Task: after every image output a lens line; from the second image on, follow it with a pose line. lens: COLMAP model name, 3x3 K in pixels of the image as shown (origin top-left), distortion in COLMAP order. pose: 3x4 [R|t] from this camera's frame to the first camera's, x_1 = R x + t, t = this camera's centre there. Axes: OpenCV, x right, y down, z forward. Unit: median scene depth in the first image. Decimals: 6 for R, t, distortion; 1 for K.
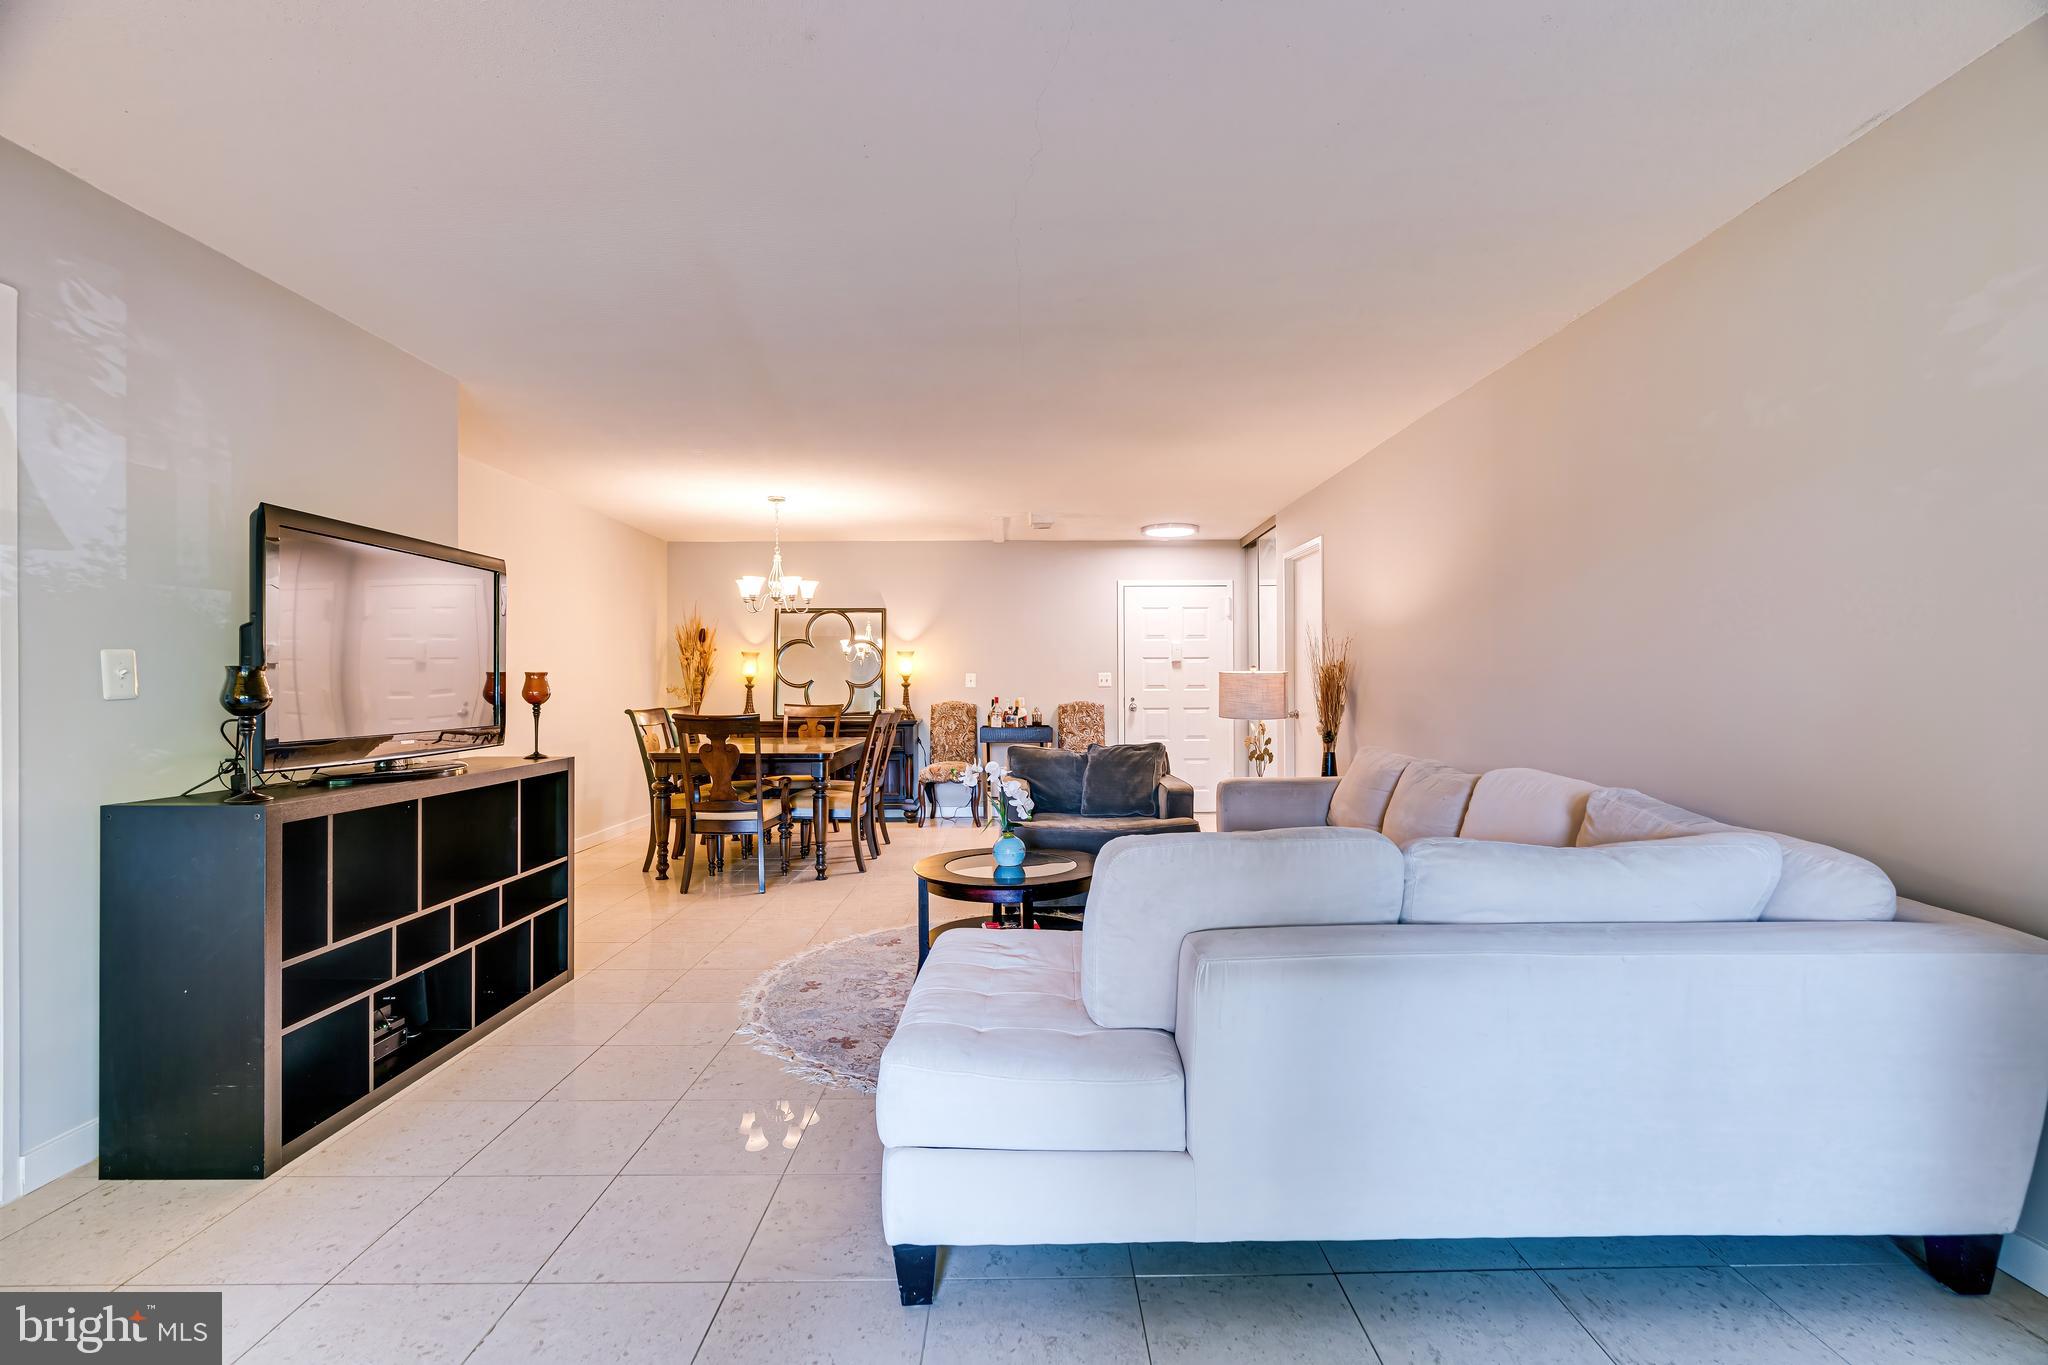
lens RADIAL K [[929.8, 0, 1029.9], [0, 929.8, 680.5], [0, 0, 1]] dist [-0.003045, 0.000123]
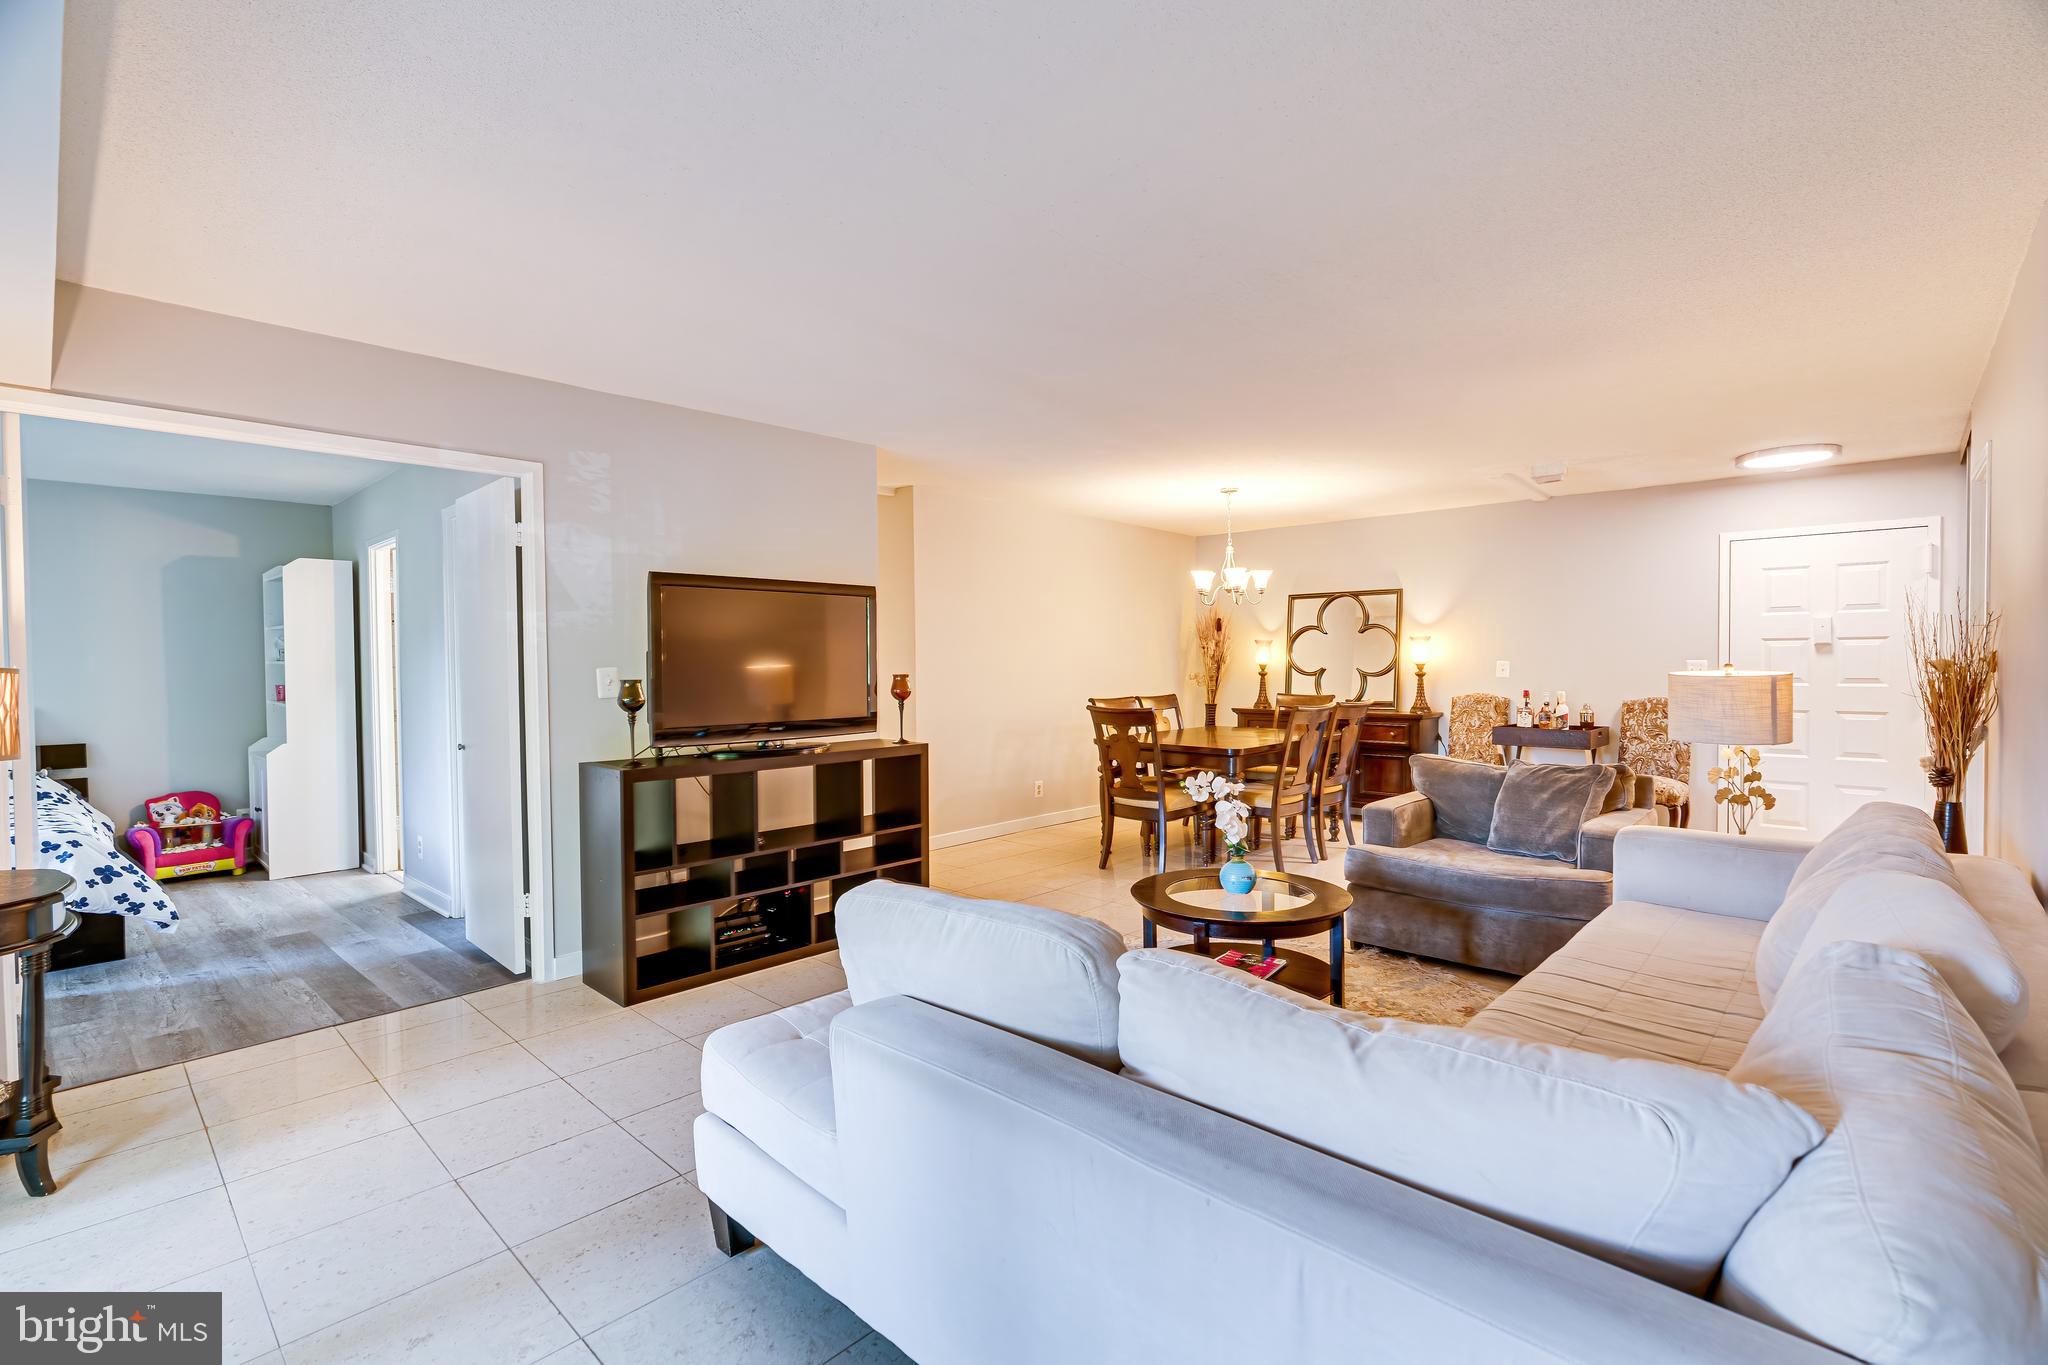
lens RADIAL K [[924.3, 0, 1024.0], [0, 924.3, 682.5], [0, 0, 1]] dist [-0.013051, 0.000084]
pose [[0.717179, 0.015520, -0.696716, 0.210220], [0.006268, 0.999568, 0.028718, -0.015123], [0.696861, -0.024963, 0.716772, 0.103374]]
